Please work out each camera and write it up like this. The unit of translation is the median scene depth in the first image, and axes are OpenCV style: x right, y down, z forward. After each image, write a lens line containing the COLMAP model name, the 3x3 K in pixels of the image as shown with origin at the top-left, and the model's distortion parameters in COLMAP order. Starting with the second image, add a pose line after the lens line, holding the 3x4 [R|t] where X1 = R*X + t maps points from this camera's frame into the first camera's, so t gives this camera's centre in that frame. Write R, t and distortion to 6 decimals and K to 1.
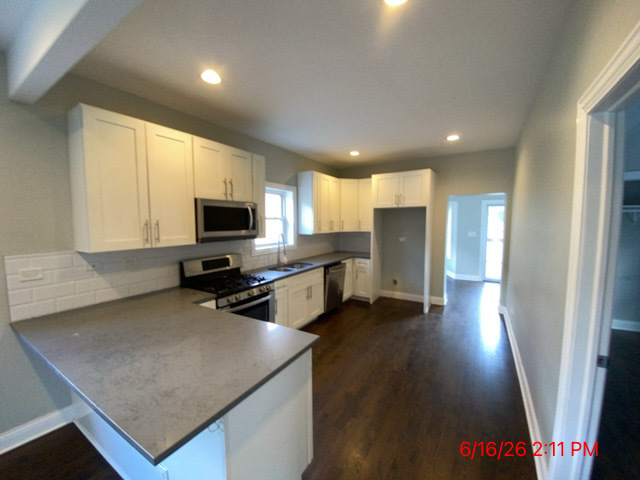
lens RADIAL K [[264.0, 0, 320.8], [0, 264.0, 244.7], [0, 0, 1]] dist [0.015332, -0.003561]
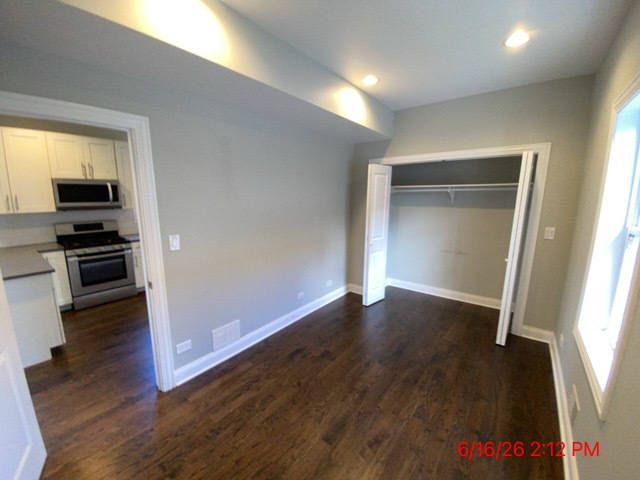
lens RADIAL K [[264.0, 0, 307.4], [0, 264.0, 242.7], [0, 0, 1]] dist [0.015332, -0.003561]
pose [[0.990945, 0.036280, -0.129274, 0.935695], [-0.022774, 0.994268, 0.104461, -0.015457], [0.132323, -0.100571, 0.986091, -0.208261]]
